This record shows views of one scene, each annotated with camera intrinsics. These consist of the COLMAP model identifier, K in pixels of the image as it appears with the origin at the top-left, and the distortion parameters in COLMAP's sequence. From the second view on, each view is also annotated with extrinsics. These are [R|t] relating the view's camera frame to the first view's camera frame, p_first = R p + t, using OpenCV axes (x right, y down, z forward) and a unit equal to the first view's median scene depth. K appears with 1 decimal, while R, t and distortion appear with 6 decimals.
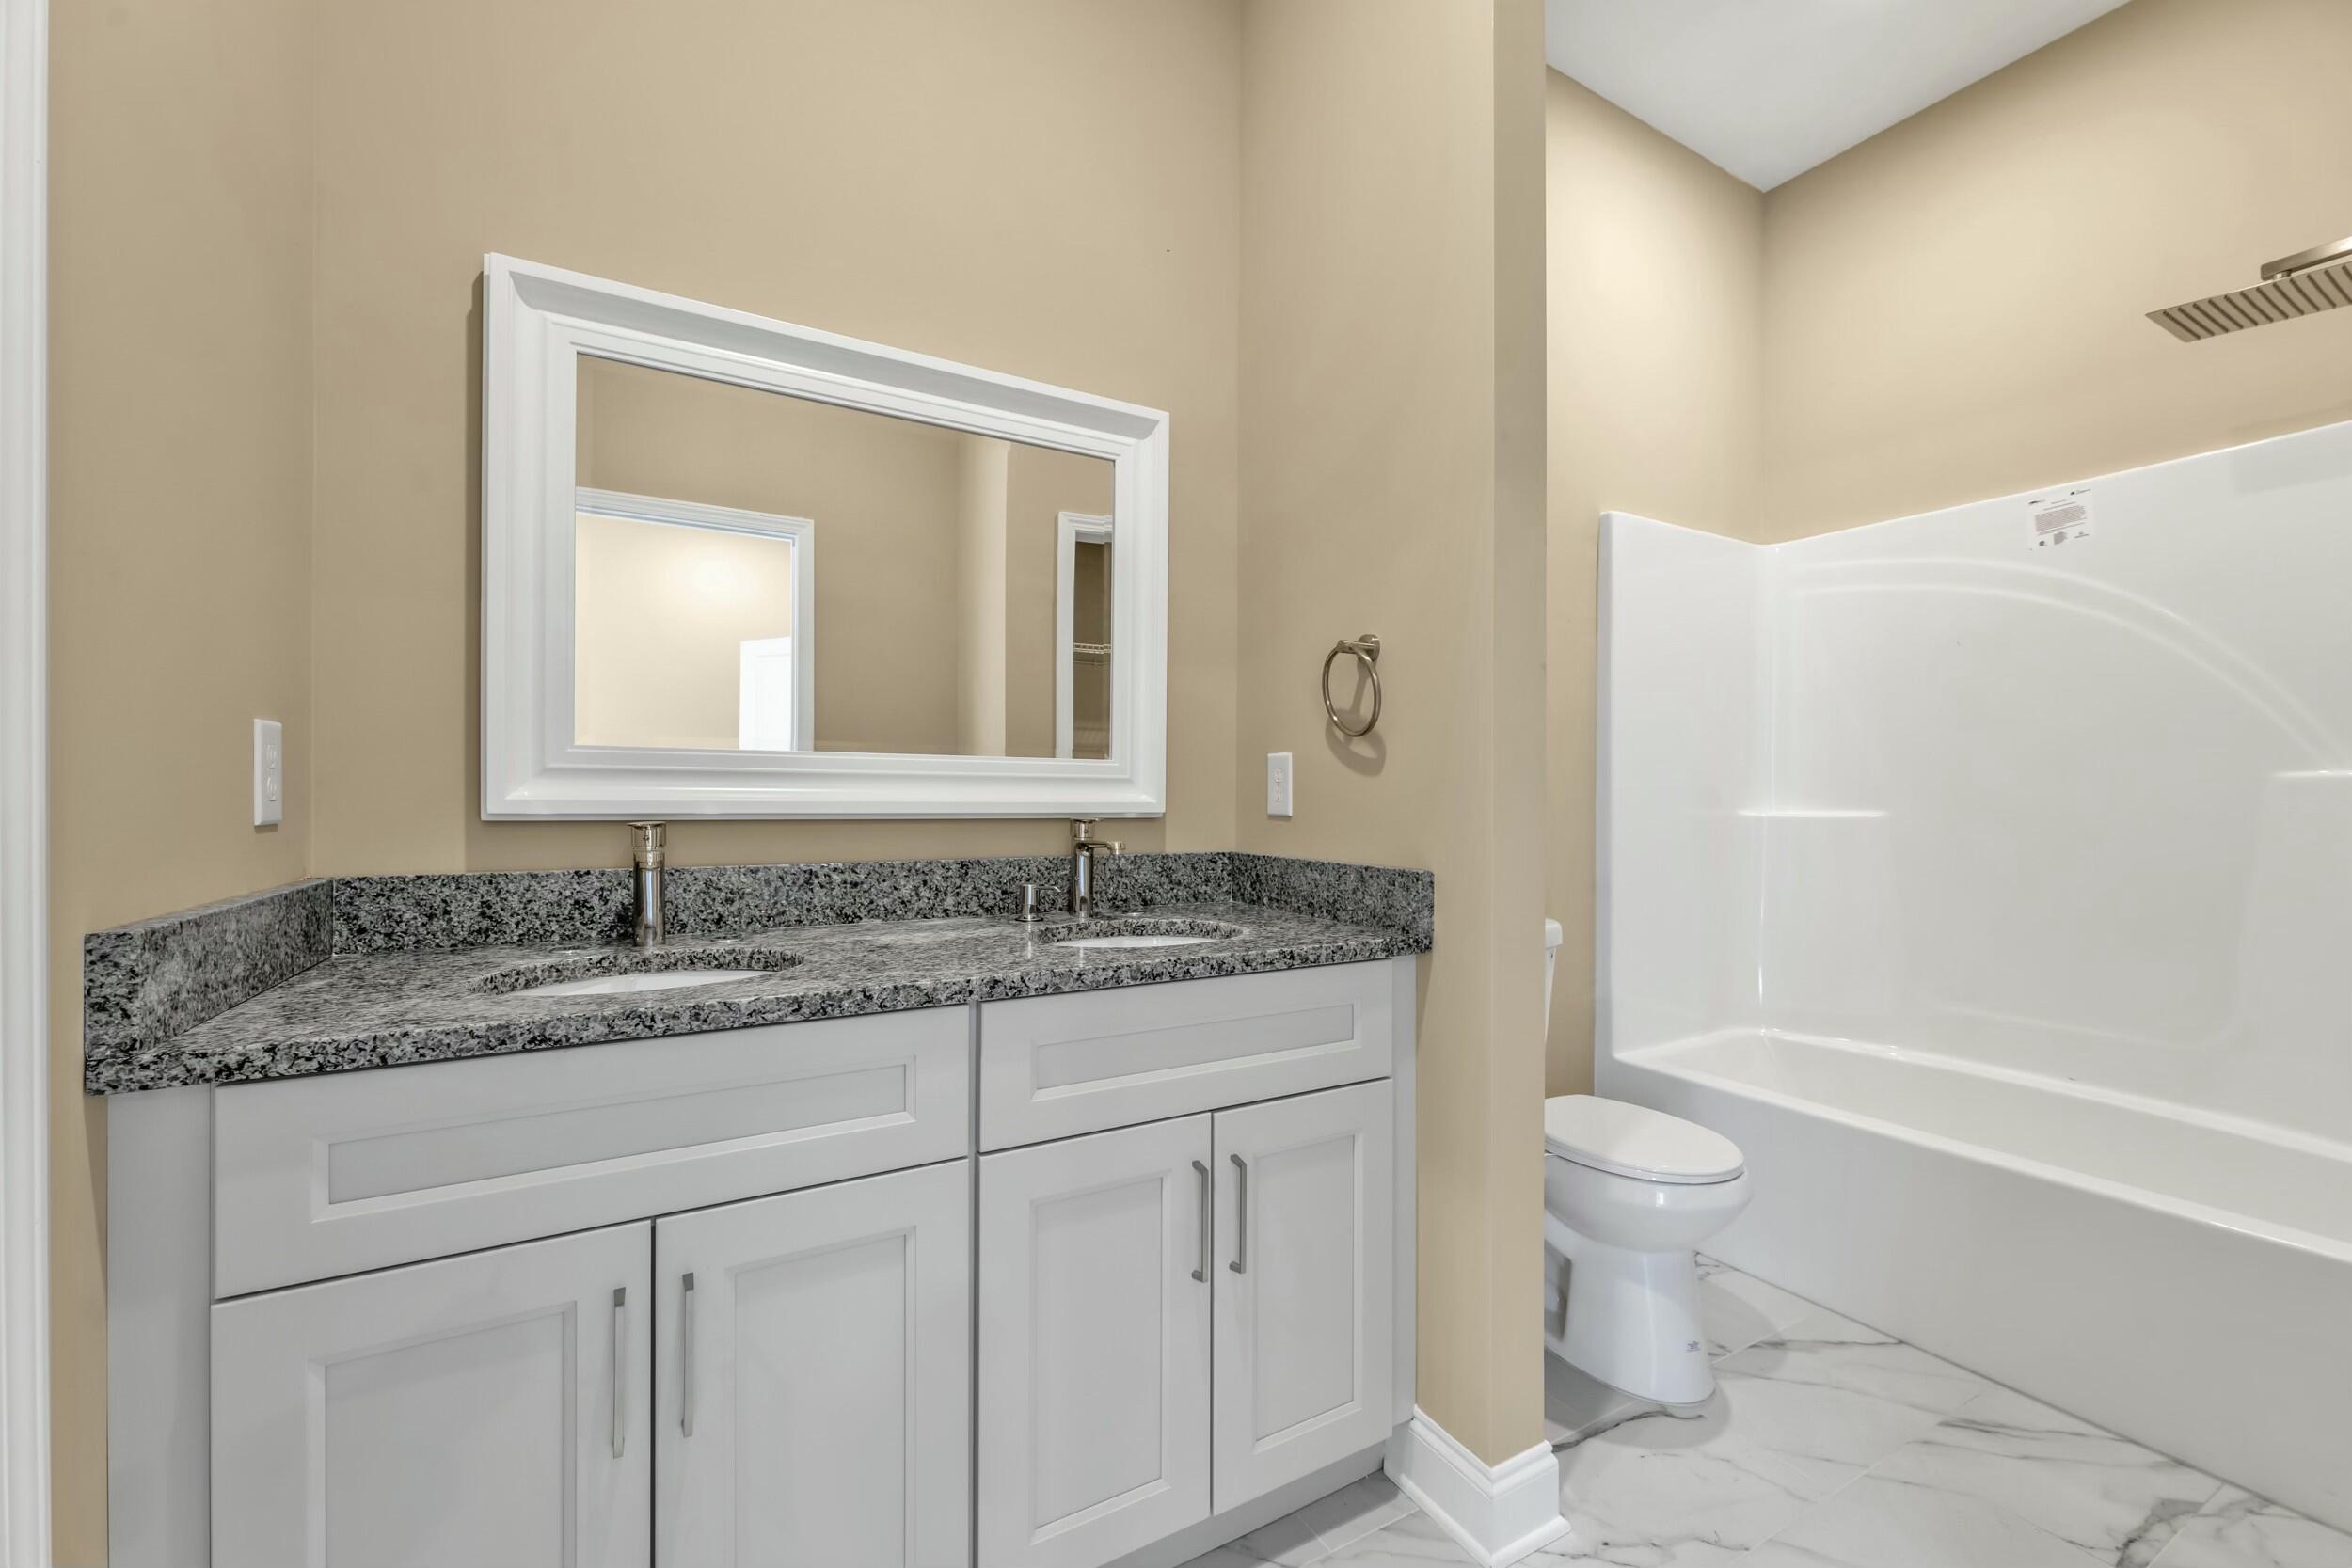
lens RADIAL K [[948.2, 0, 1167.9], [0, 948.2, 791.7], [0, 0, 1]] dist [0.003575, 0.000347]
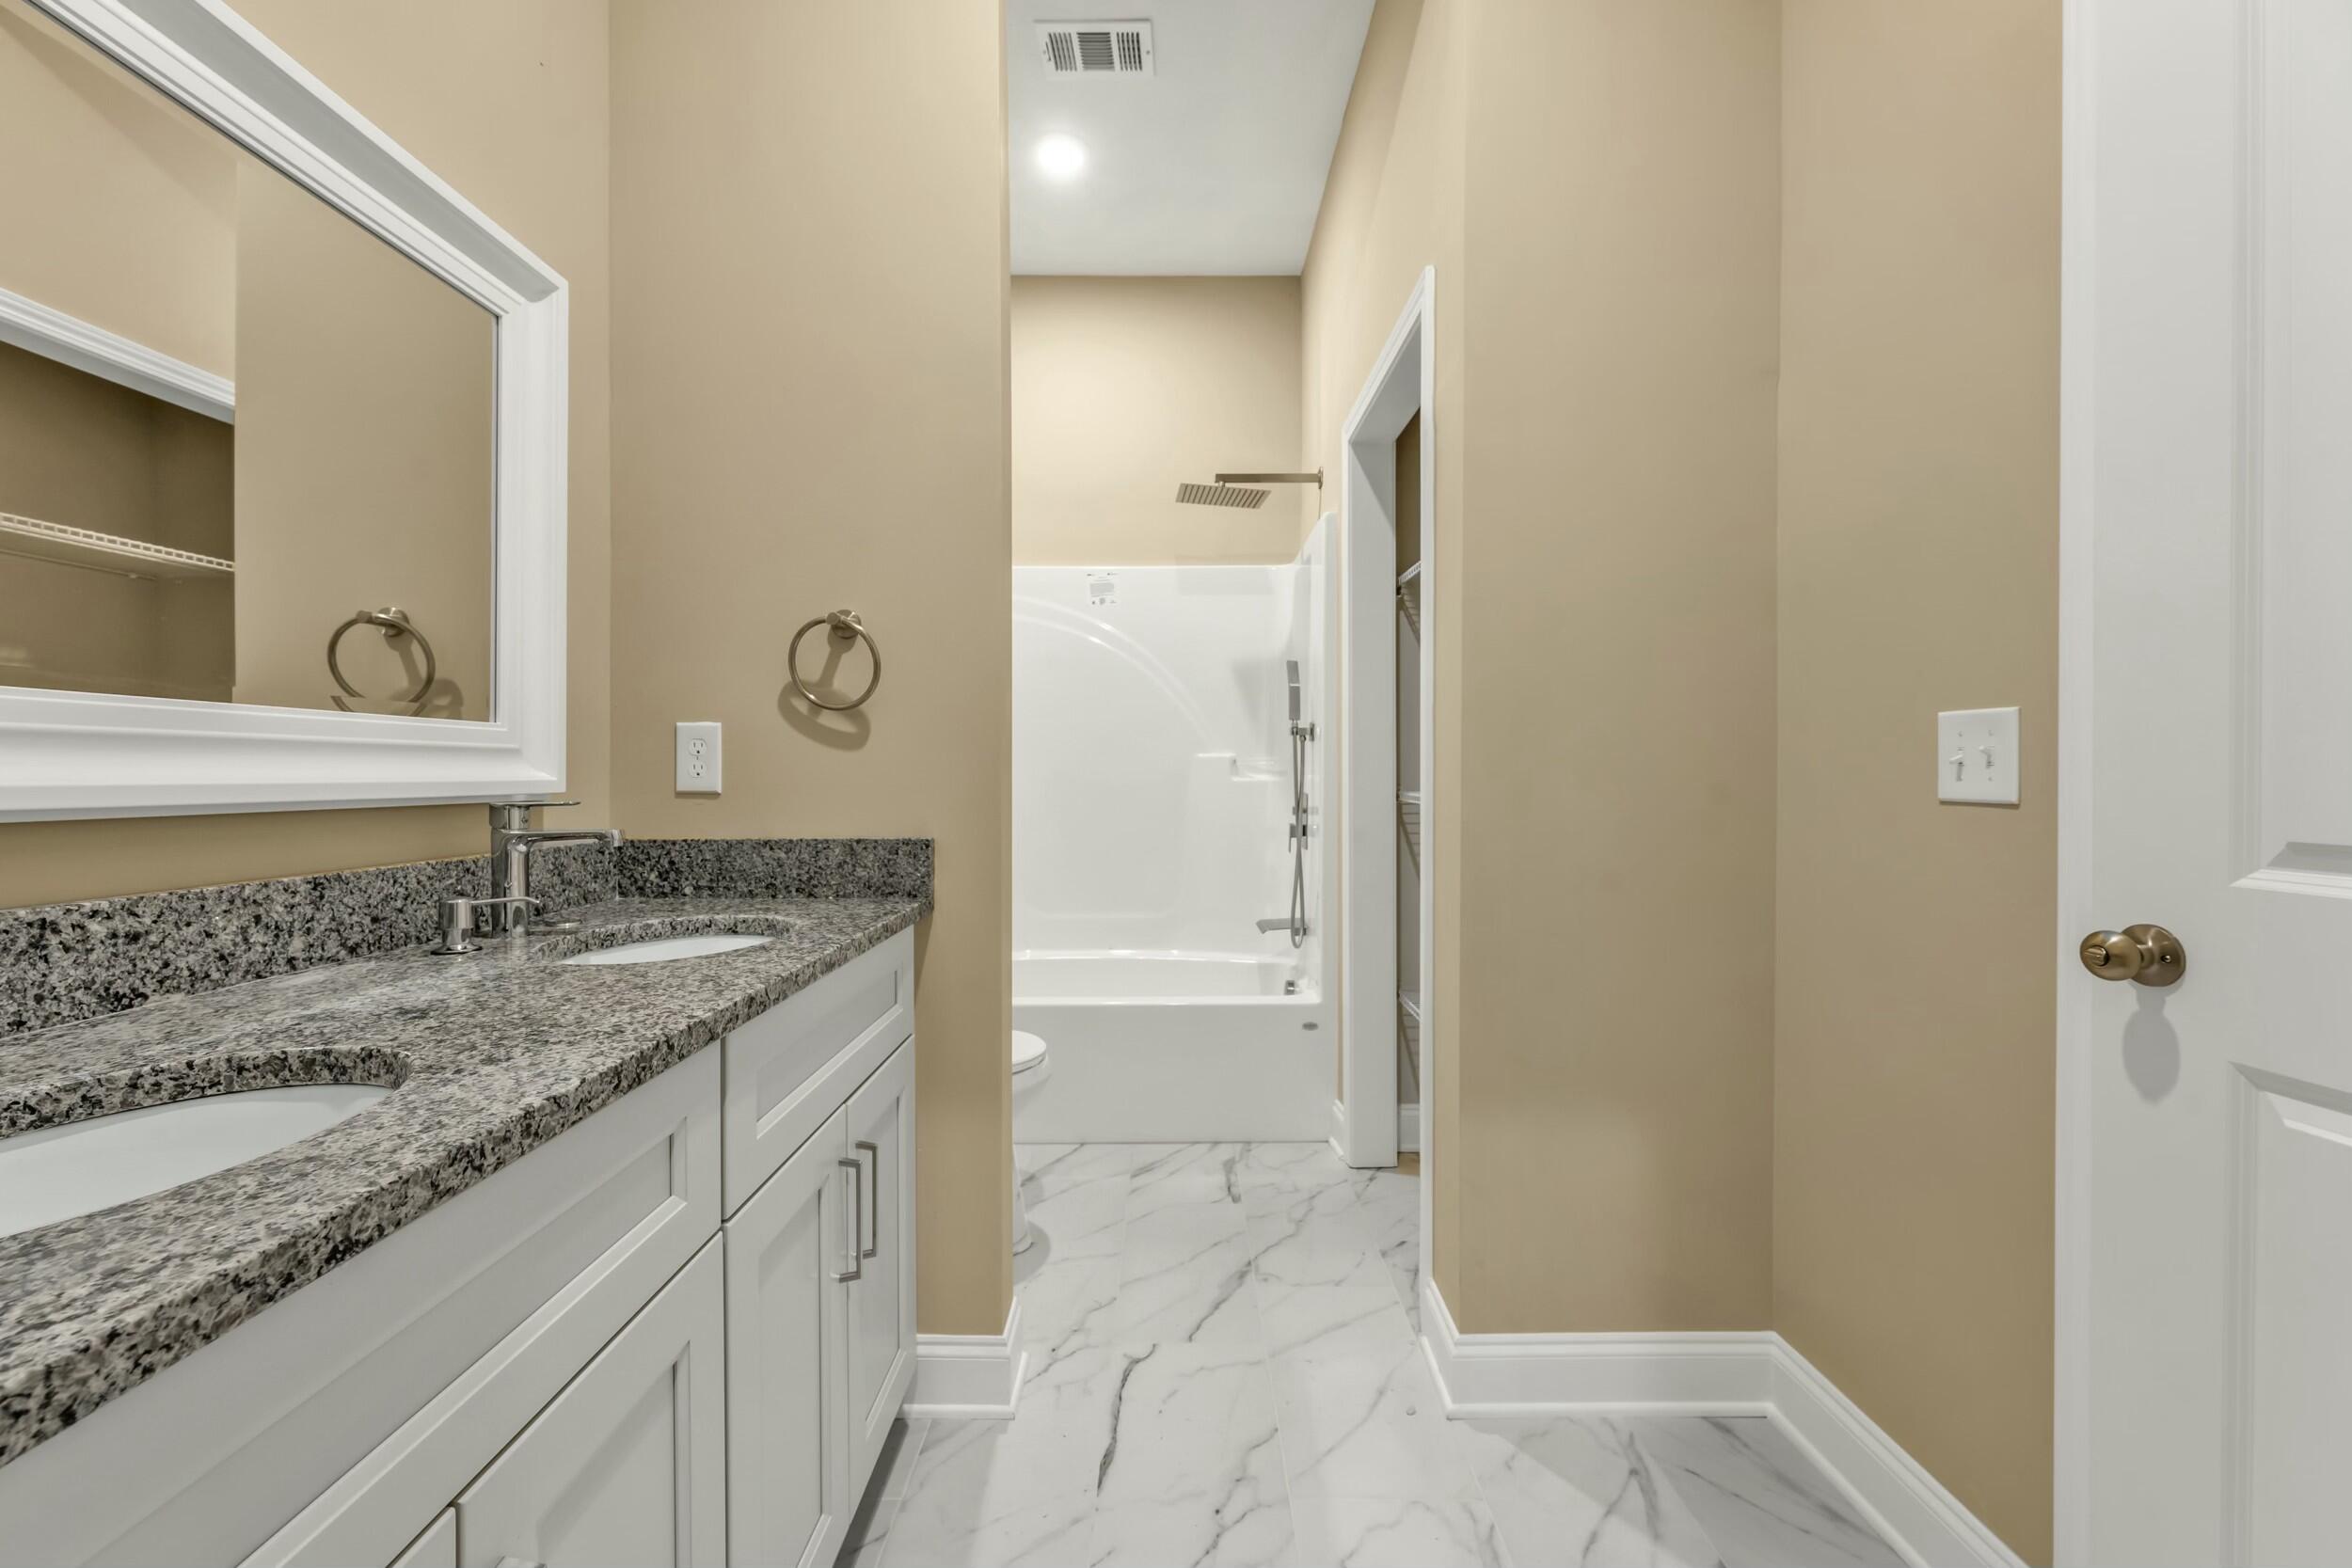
lens RADIAL K [[948.2, 0, 1181.3], [0, 948.2, 772.3], [0, 0, 1]] dist [0.003575, 0.000347]
pose [[0.483983, -0.008135, 0.875040, -0.472307], [0.003507, 0.999967, 0.007357, 0.000857], [-0.875070, -0.000492, 0.483995, 0.188455]]
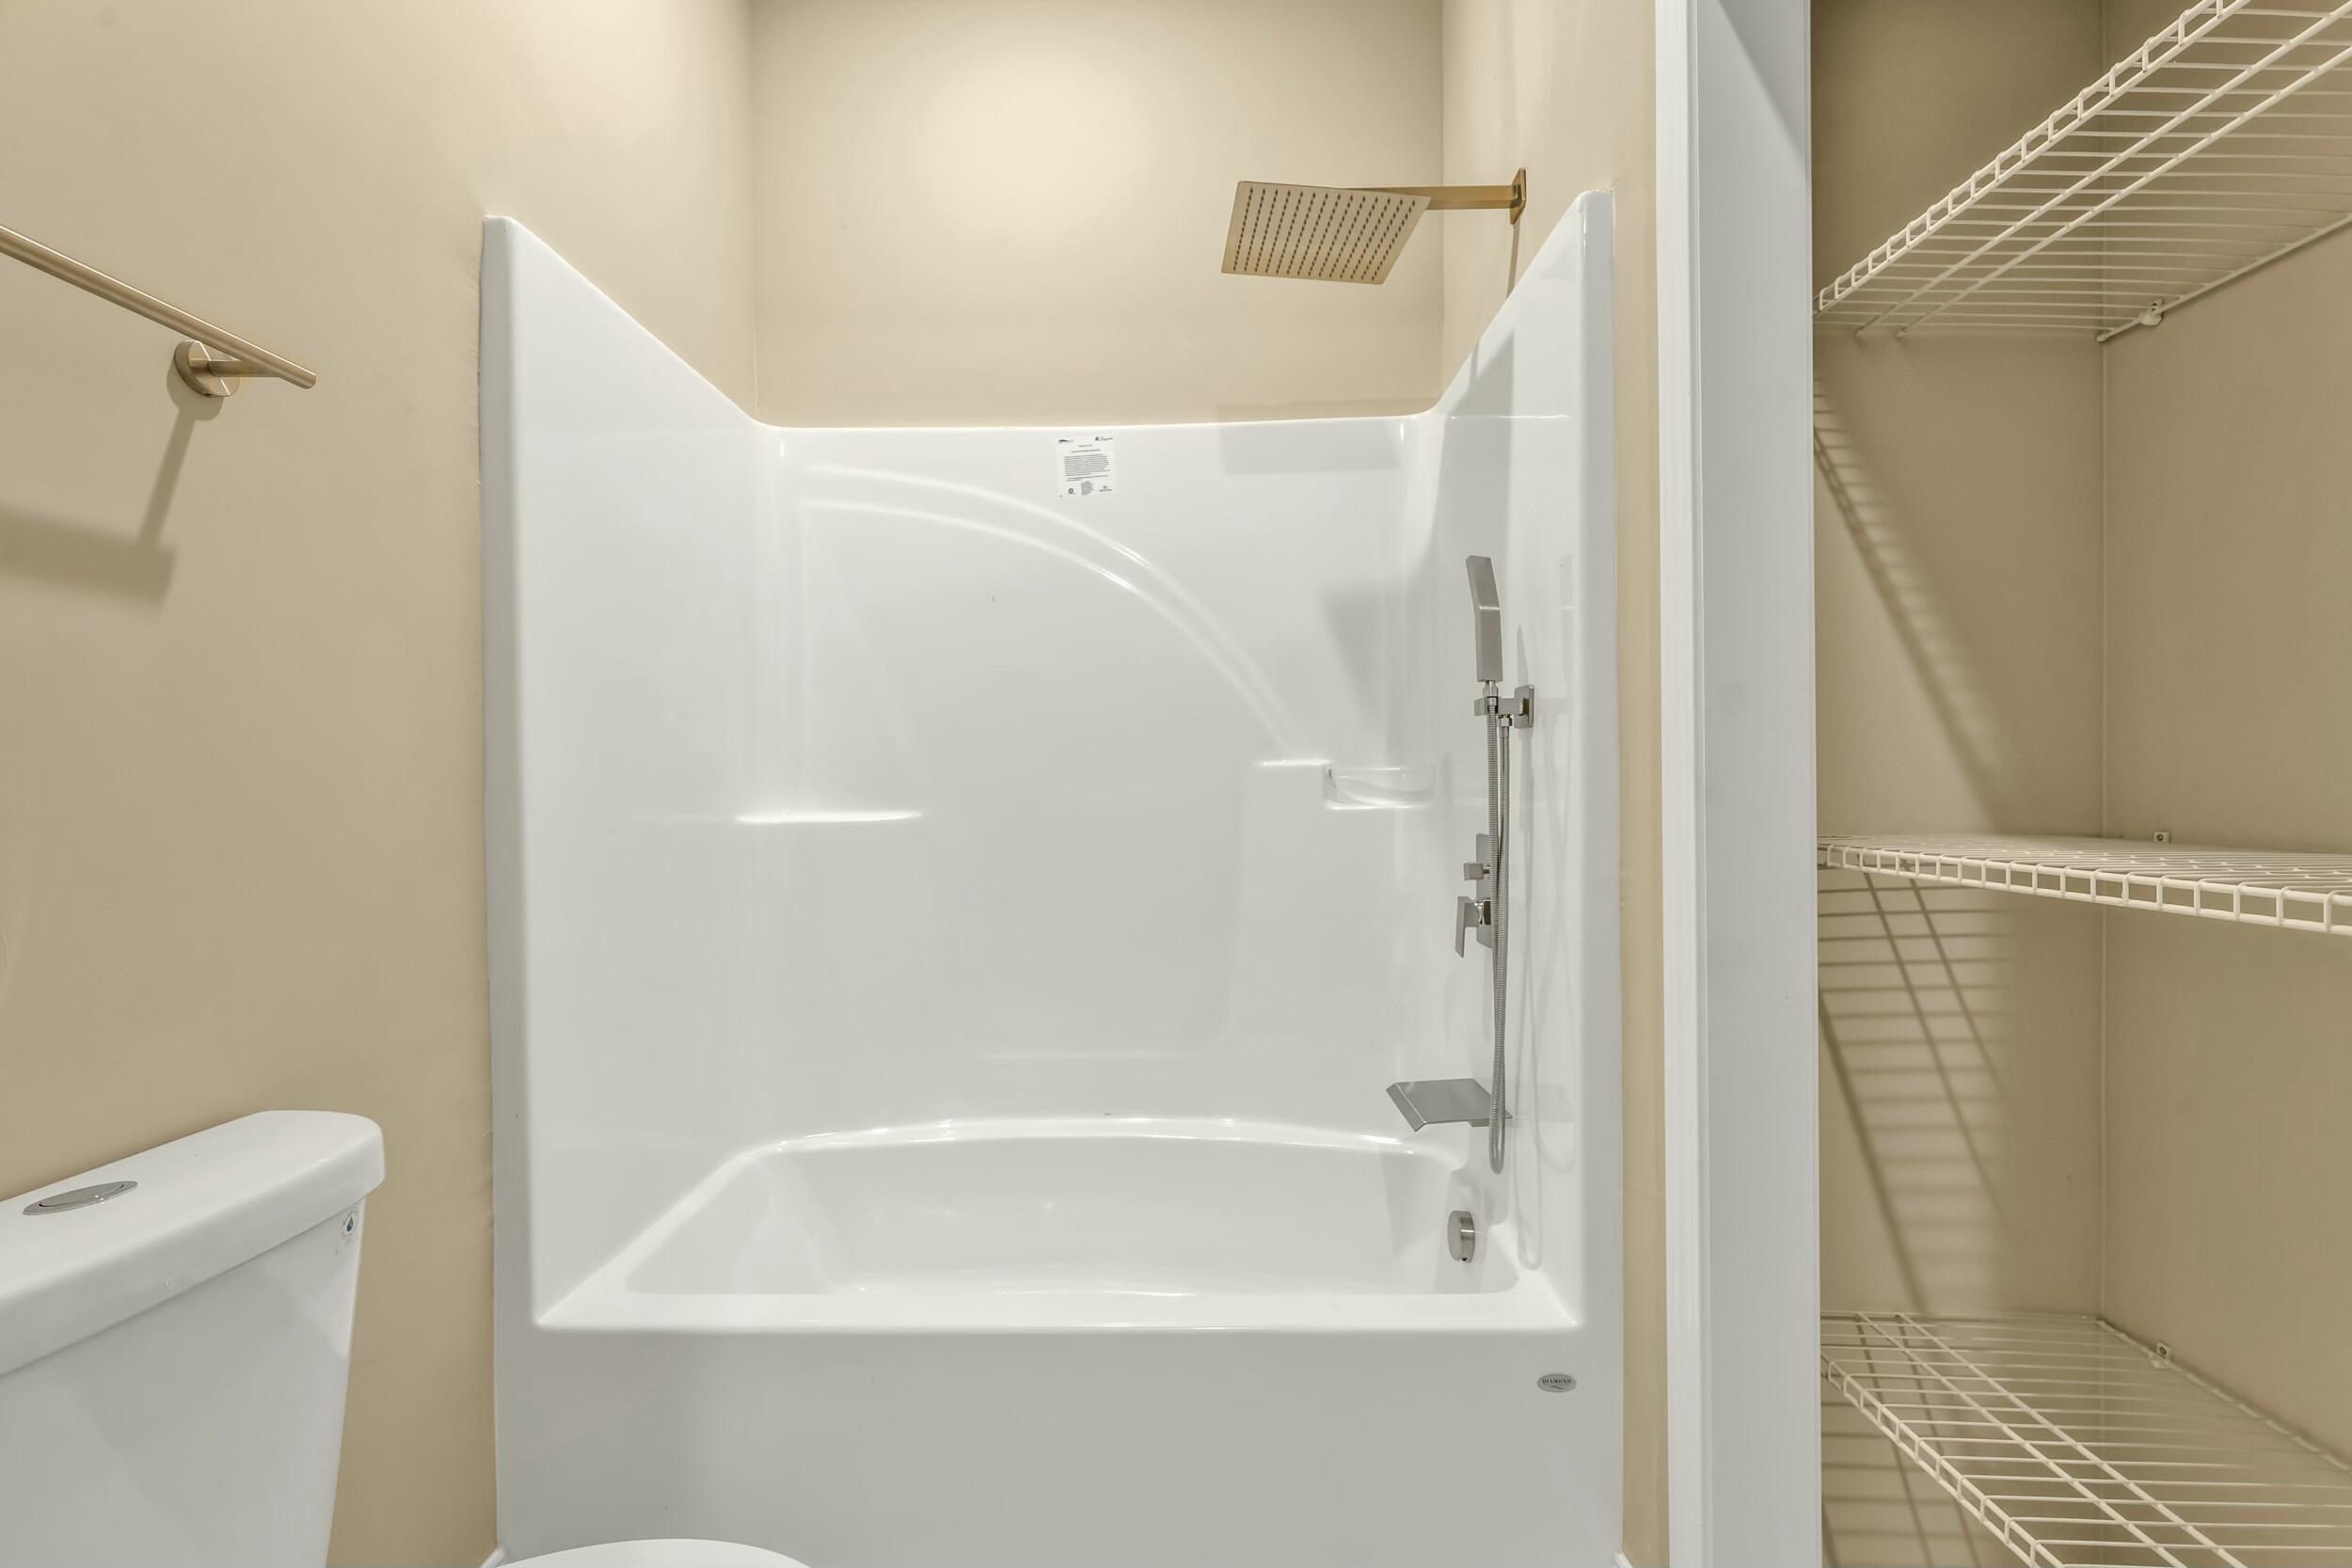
lens RADIAL K [[948.2, 0, 1166.7], [0, 948.2, 780.9], [0, 0, 1]] dist [0.003575, 0.000347]
pose [[0.512450, -0.006228, 0.858695, 0.315915], [0.013570, 0.999908, -0.000847, -0.000501], [-0.858610, 0.012086, 0.512487, 0.671336]]
